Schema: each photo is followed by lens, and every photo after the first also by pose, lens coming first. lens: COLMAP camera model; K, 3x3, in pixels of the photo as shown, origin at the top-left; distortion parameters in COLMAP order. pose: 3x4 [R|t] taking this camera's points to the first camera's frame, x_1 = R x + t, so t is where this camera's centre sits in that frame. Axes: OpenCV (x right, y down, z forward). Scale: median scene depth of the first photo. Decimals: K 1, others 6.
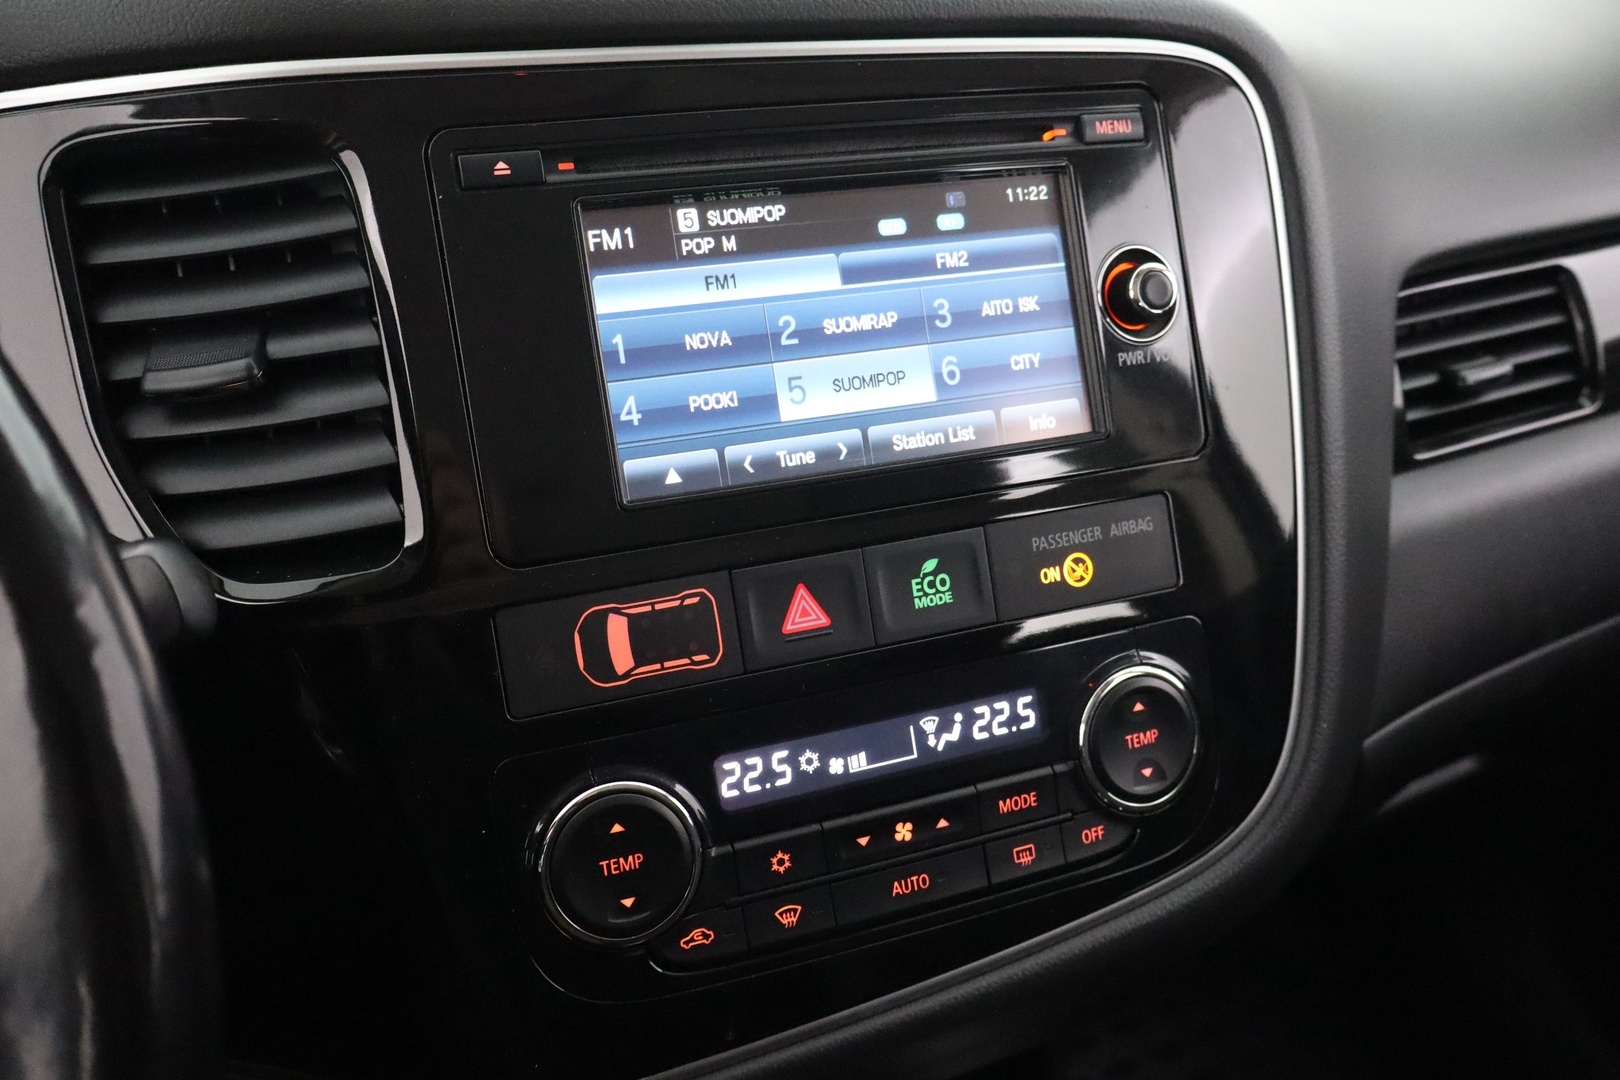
lens RADIAL K [[1624.9, 0, 816.3], [0, 1624.9, 529.4], [0, 0, 1]] dist [0.047630, -0.021431]
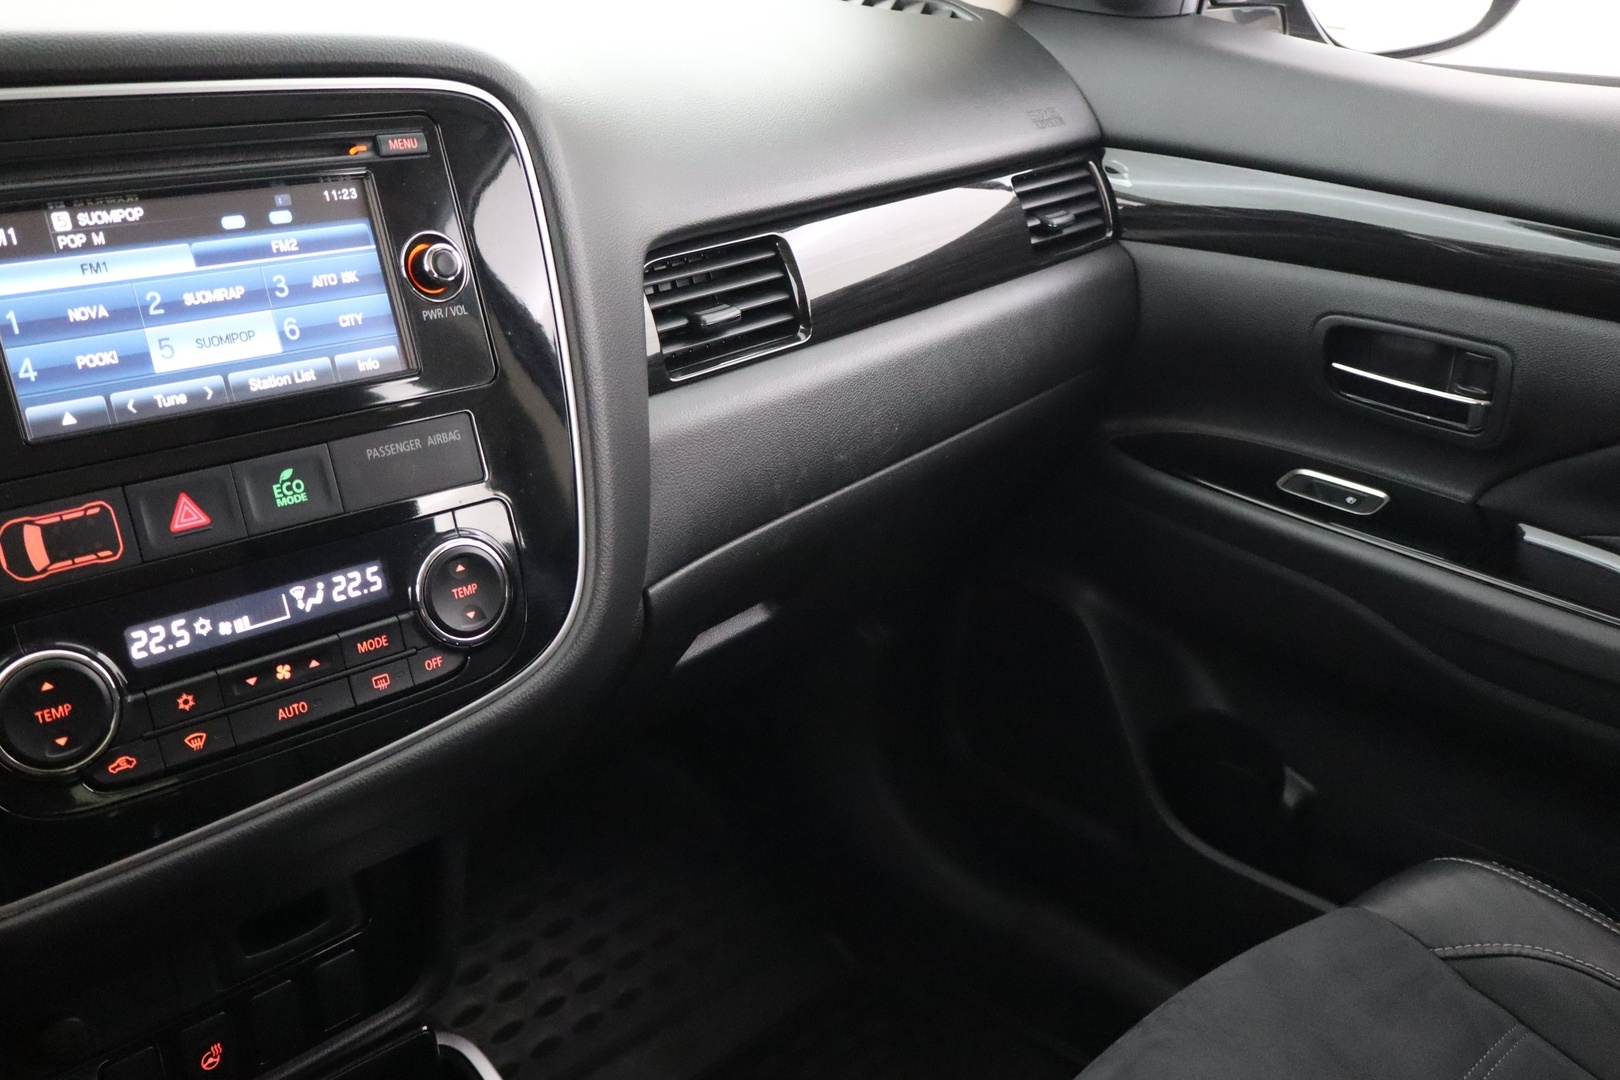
lens RADIAL K [[1624.9, 0, 816.3], [0, 1624.9, 529.4], [0, 0, 1]] dist [0.047630, -0.021431]
pose [[0.943975, -0.086940, 0.318361, 0.049593], [0.080642, 0.996199, 0.032936, 0.058603], [-0.320014, -0.005418, 0.947397, -0.421933]]
